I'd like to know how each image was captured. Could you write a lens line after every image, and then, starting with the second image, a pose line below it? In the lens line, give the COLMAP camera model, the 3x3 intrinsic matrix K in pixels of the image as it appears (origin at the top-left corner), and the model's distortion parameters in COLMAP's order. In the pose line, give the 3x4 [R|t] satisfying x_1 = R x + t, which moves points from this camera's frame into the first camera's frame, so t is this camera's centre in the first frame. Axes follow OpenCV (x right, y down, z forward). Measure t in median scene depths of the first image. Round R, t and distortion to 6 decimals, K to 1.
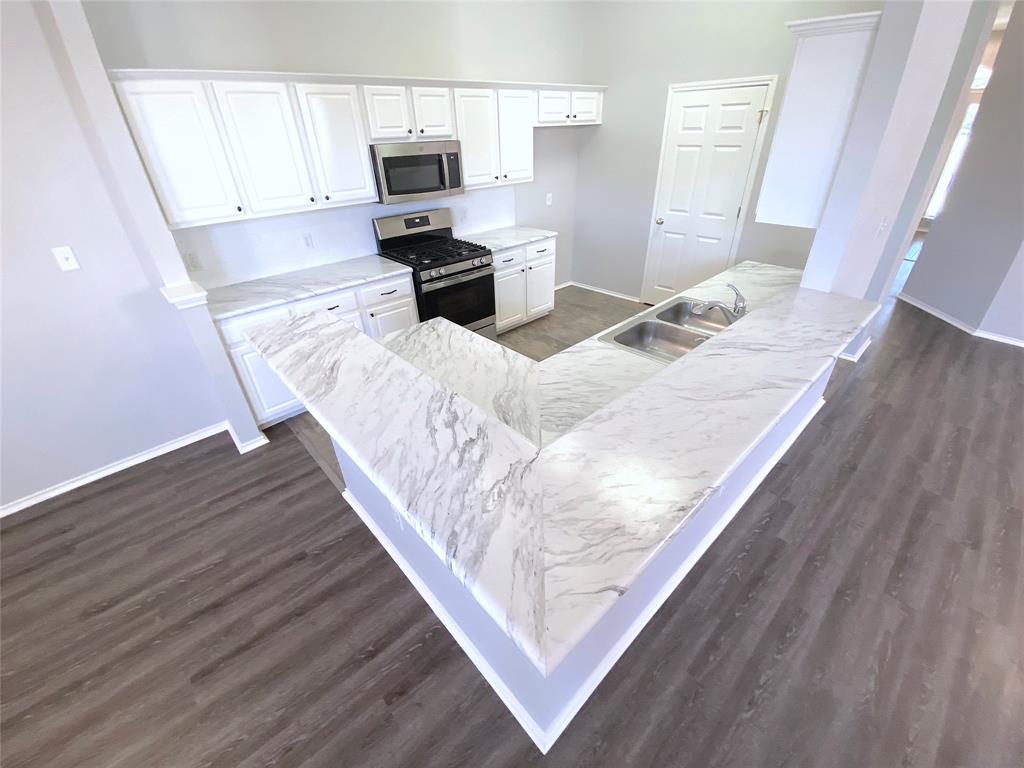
lens RADIAL K [[415.3, 0, 510.4], [0, 415.3, 381.5], [0, 0, 1]] dist [0.040322, -0.032295]
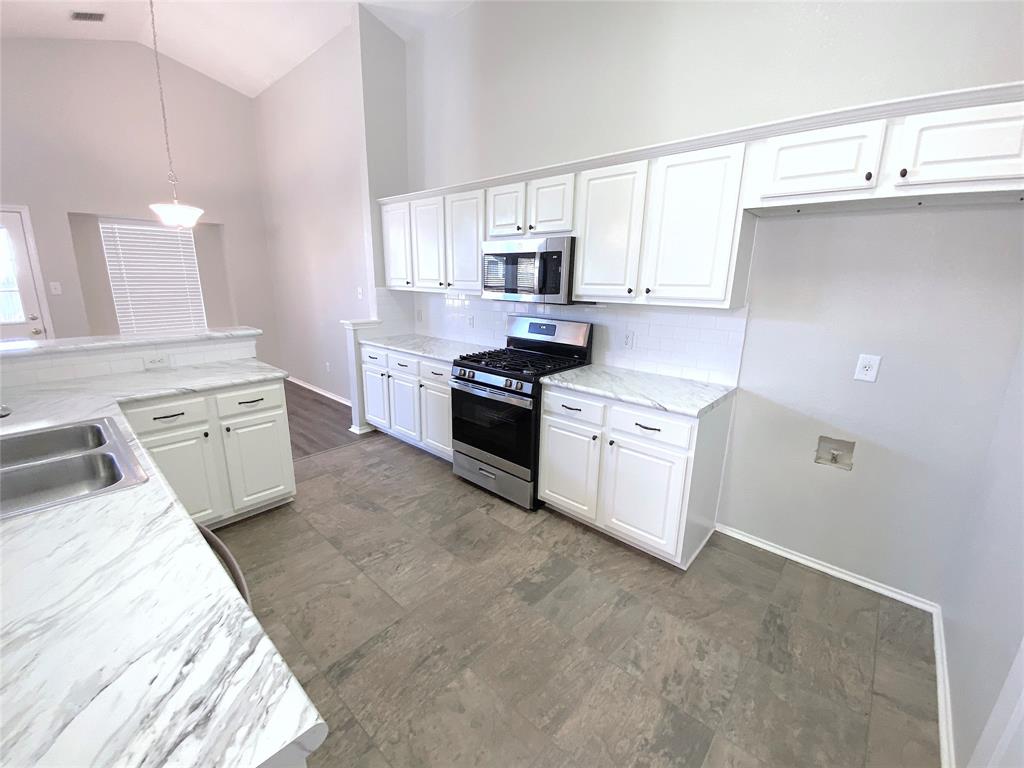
lens RADIAL K [[417.9, 0, 509.3], [0, 417.9, 381.4], [0, 0, 1]] dist [0.024153, -0.021995]
pose [[0.099044, 0.273167, -0.956854, 0.722247], [-0.531550, 0.827420, 0.181195, -0.498076], [0.841216, 0.490669, 0.227153, 0.986116]]
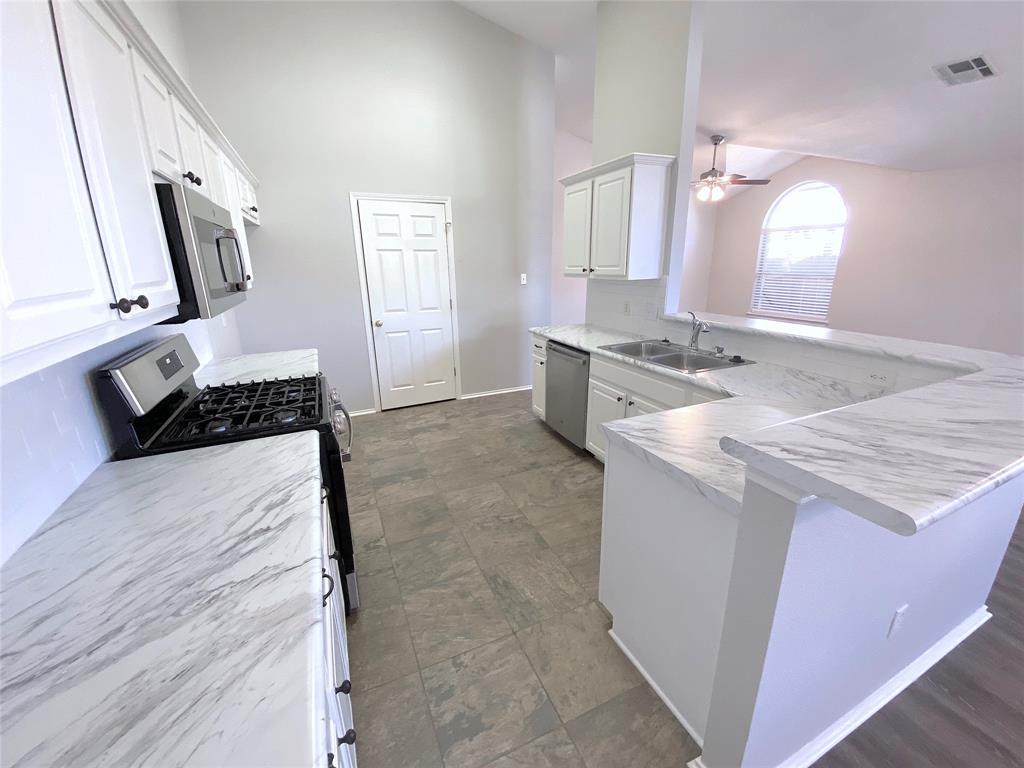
lens RADIAL K [[415.3, 0, 510.4], [0, 415.3, 381.5], [0, 0, 1]] dist [0.040322, -0.032295]
pose [[0.315188, -0.241442, 0.917803, -0.641222], [0.495272, 0.866804, 0.057942, -0.256807], [-0.809544, 0.436299, 0.392786, 0.653145]]
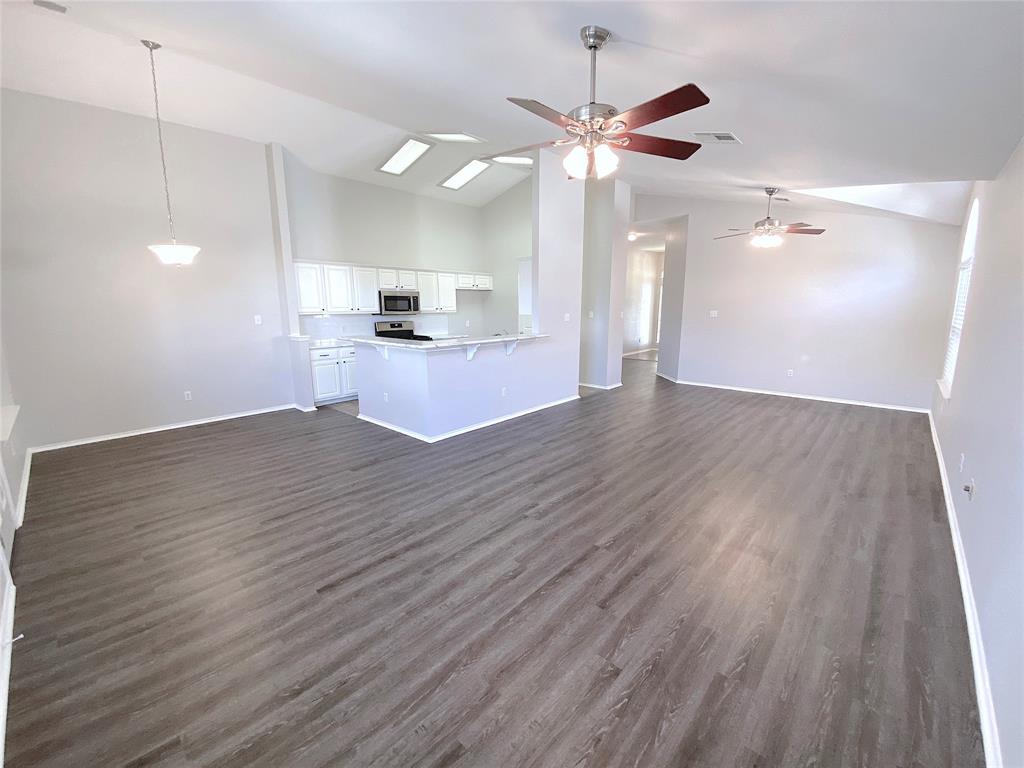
lens RADIAL K [[415.3, 0, 510.4], [0, 415.3, 381.5], [0, 0, 1]] dist [0.040322, -0.032295]
pose [[0.996052, 0.009316, 0.088286, 0.192912], [0.022623, 0.935011, -0.353897, 0.746596], [-0.085845, 0.354497, 0.931108, -1.043880]]
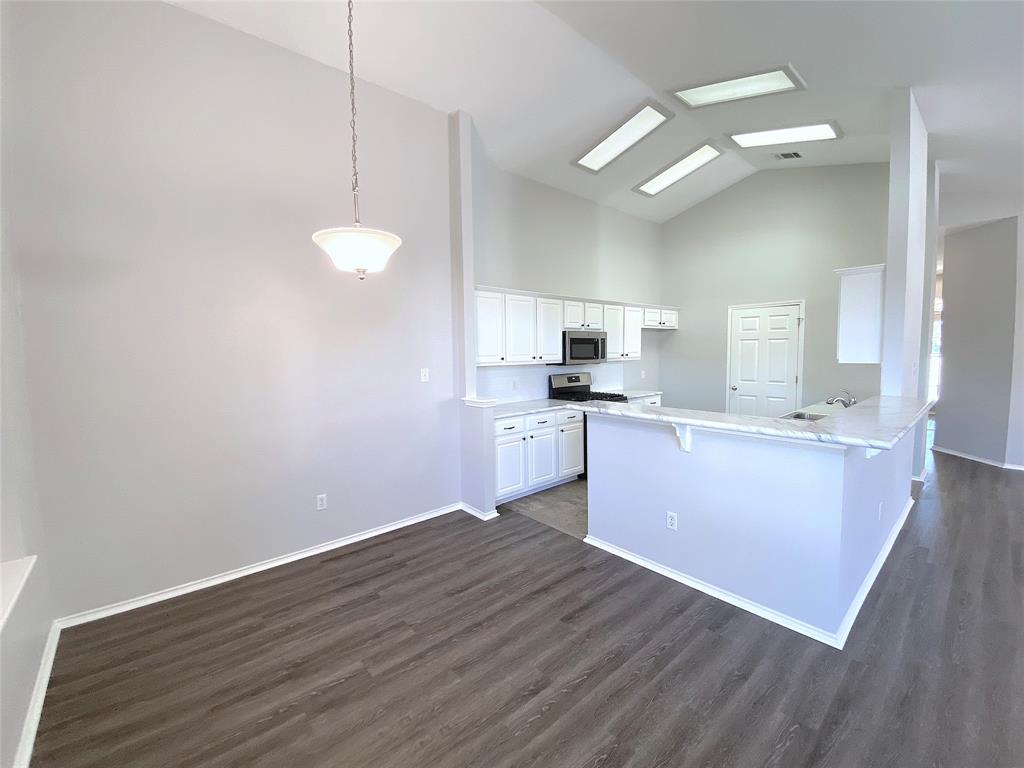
lens RADIAL K [[415.3, 0, 510.4], [0, 415.3, 381.5], [0, 0, 1]] dist [0.040322, -0.032295]
pose [[0.999594, 0.019715, -0.020582, -0.503184], [-0.026896, 0.891402, -0.452415, 0.347894], [0.009427, 0.452785, 0.891570, -0.350606]]
